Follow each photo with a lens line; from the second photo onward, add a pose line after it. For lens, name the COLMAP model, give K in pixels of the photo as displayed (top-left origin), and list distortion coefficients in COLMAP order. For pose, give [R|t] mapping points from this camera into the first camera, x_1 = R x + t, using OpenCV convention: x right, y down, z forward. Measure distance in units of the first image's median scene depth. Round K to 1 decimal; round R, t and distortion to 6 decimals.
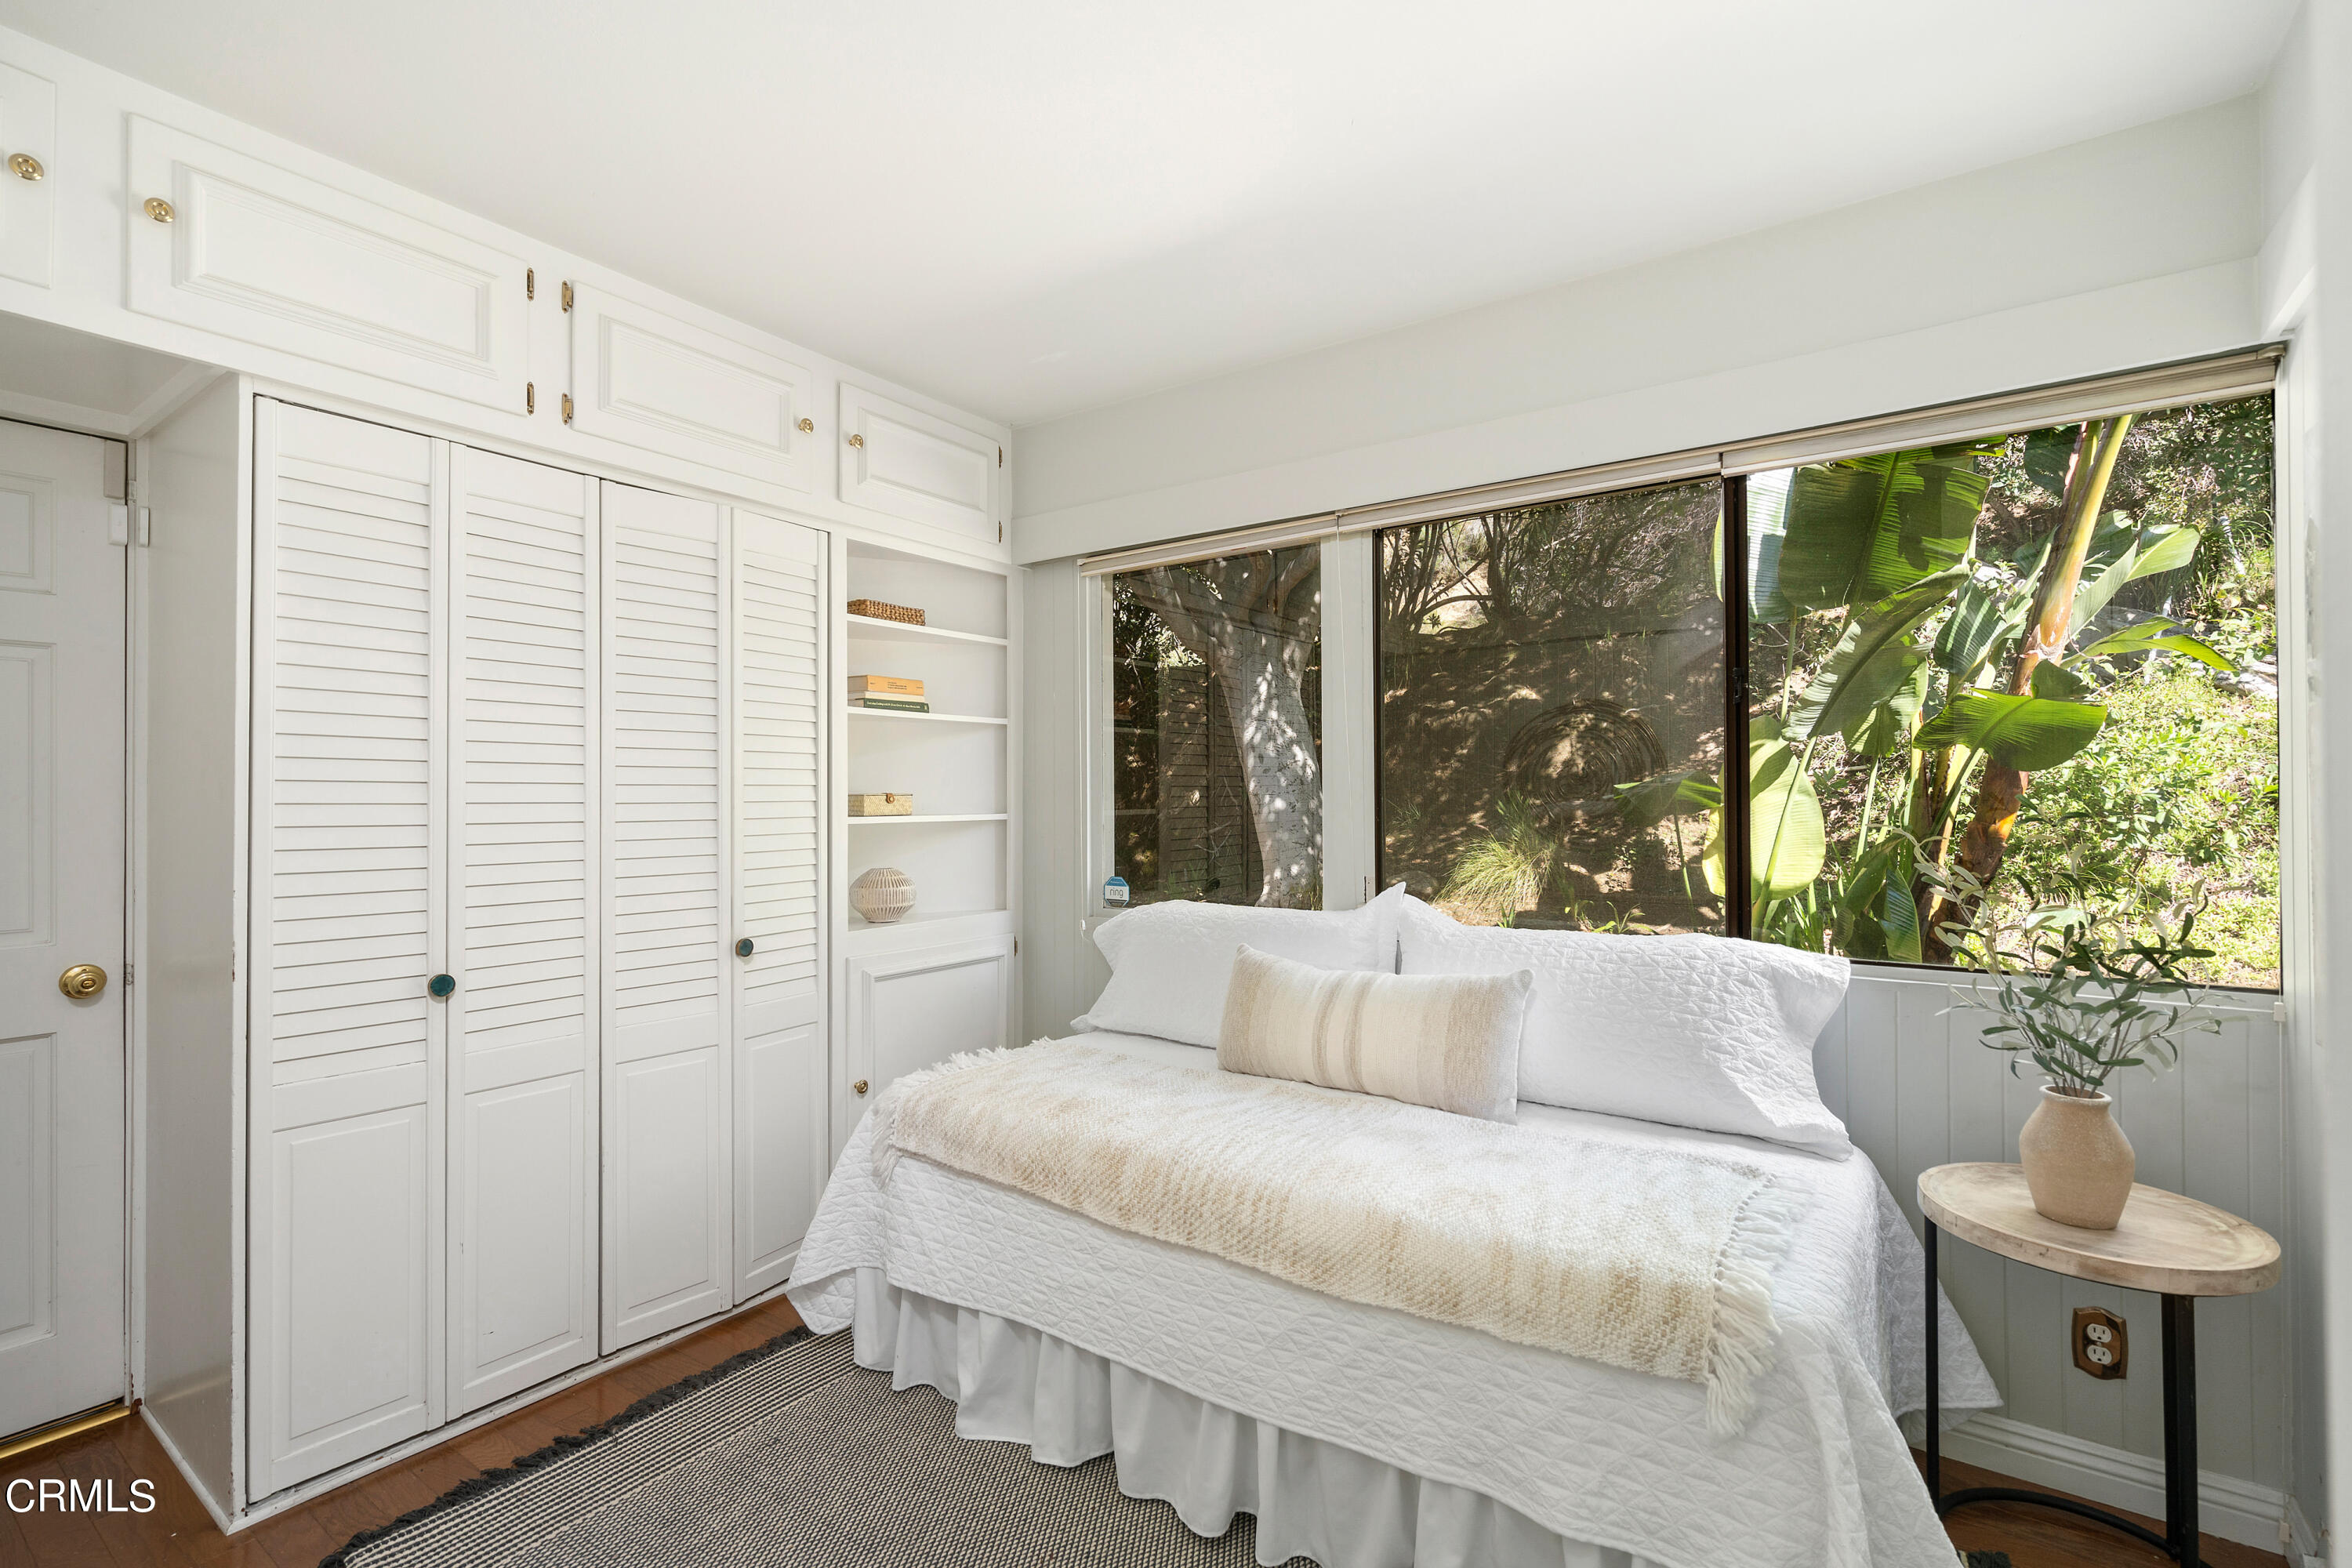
lens RADIAL K [[1063.3, 0, 1176.7], [0, 1063.3, 786.8], [0, 0, 1]] dist [-0.001044, 0.001792]
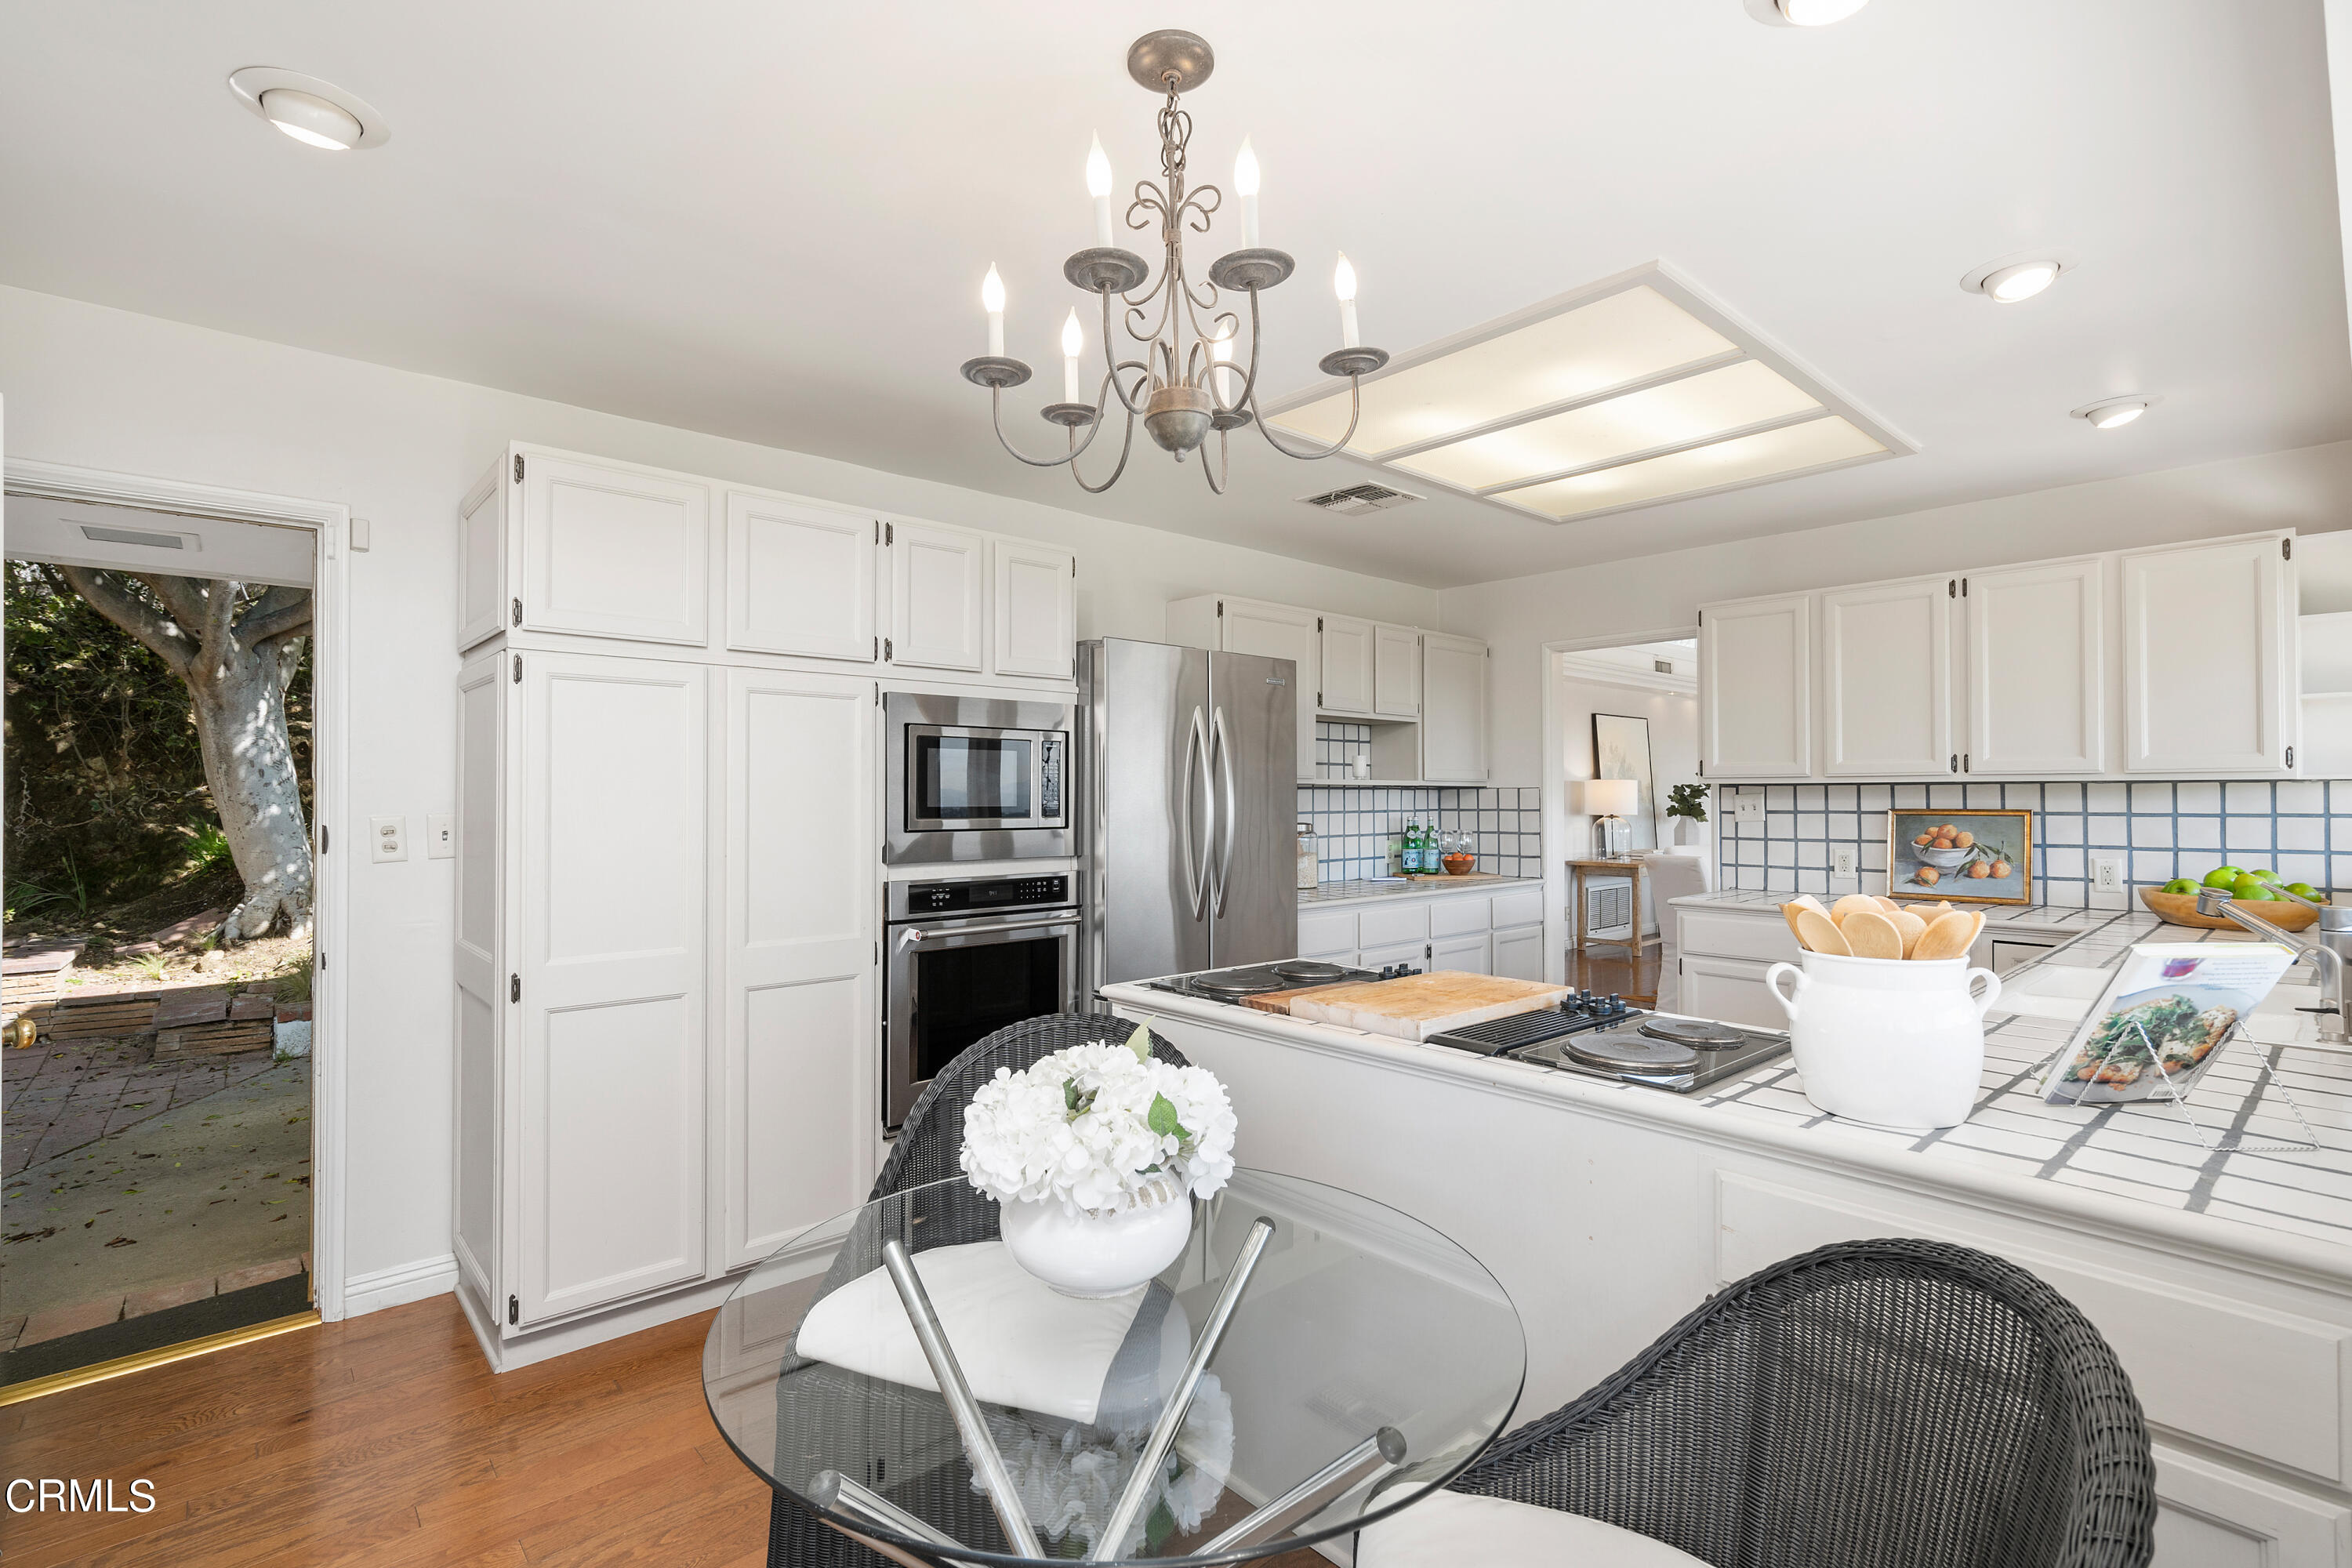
lens RADIAL K [[1063.3, 0, 1181.6], [0, 1063.3, 788.4], [0, 0, 1]] dist [-0.001044, 0.001792]
pose [[0.214273, 0.008238, 0.976739, -0.789893], [-0.006987, 0.999952, -0.006901, -0.006461], [-0.976749, -0.005346, 0.214320, -0.168461]]
